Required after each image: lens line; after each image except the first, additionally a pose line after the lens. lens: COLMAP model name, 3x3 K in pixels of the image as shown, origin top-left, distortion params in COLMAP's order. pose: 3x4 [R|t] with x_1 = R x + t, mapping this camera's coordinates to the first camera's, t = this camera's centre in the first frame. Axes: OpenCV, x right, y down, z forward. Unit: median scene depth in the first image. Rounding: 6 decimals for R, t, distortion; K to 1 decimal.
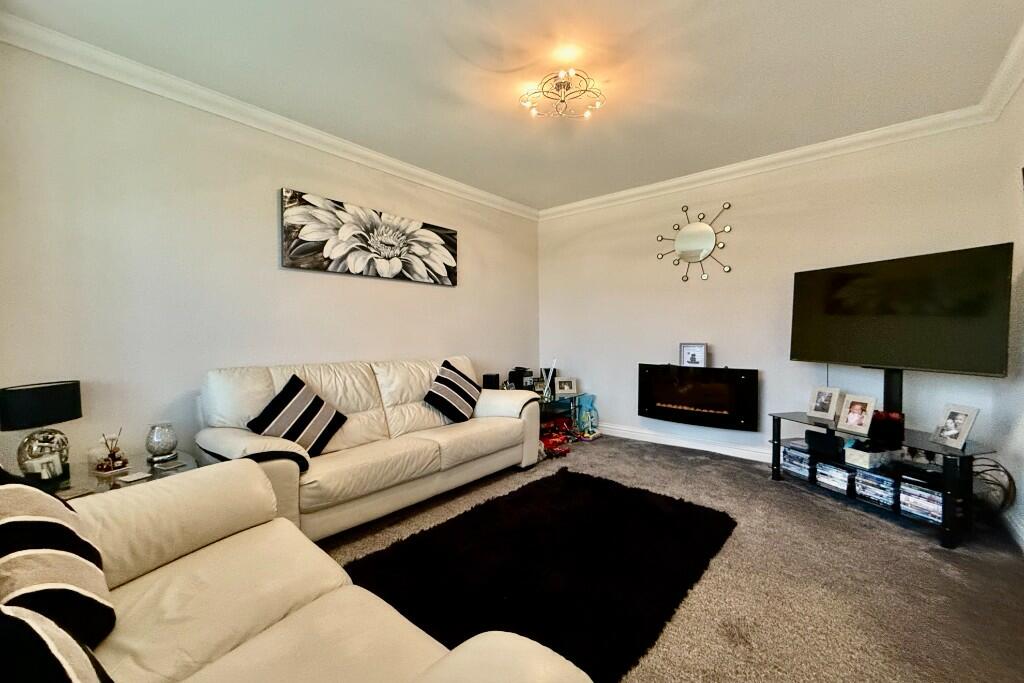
lens RADIAL K [[410.2, 0, 511.2], [0, 410.2, 337.6], [0, 0, 1]] dist [-0.000422, -0.000081]
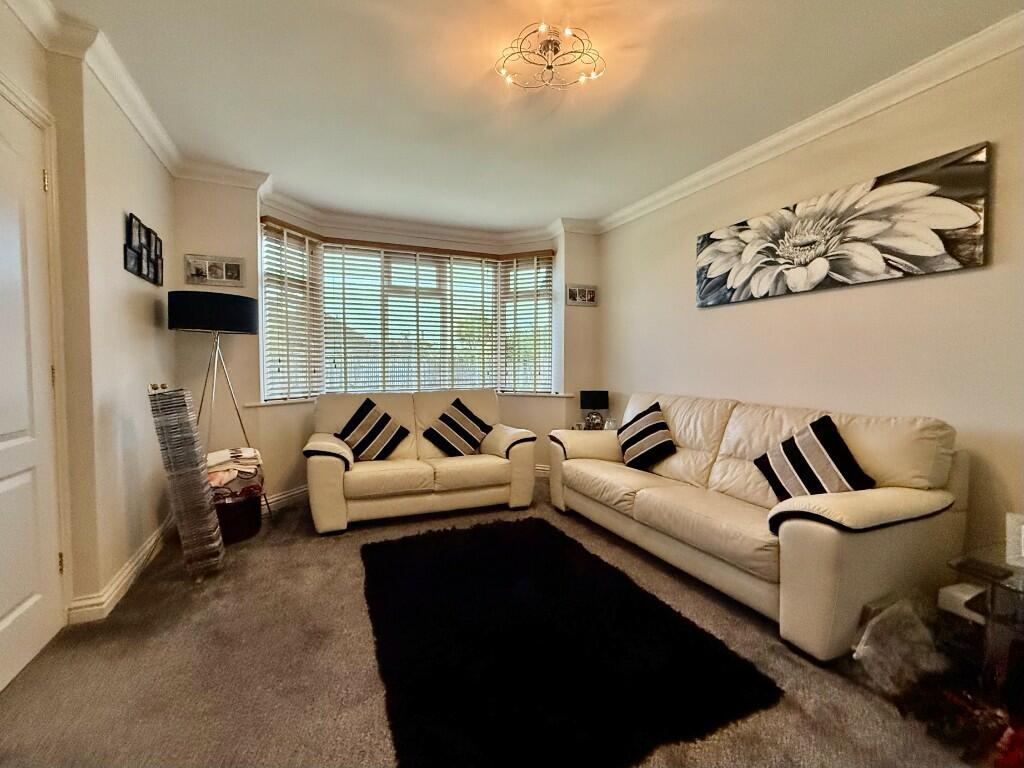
lens RADIAL K [[412.3, 0, 511.5], [0, 412.3, 381.2], [0, 0, 1]] dist [0.000153, -0.000021]
pose [[-0.398719, 0.034284, -0.916432, 0.592014], [-0.017561, 0.998832, 0.045007, -0.013466], [0.916905, 0.034039, -0.397651, 0.861895]]
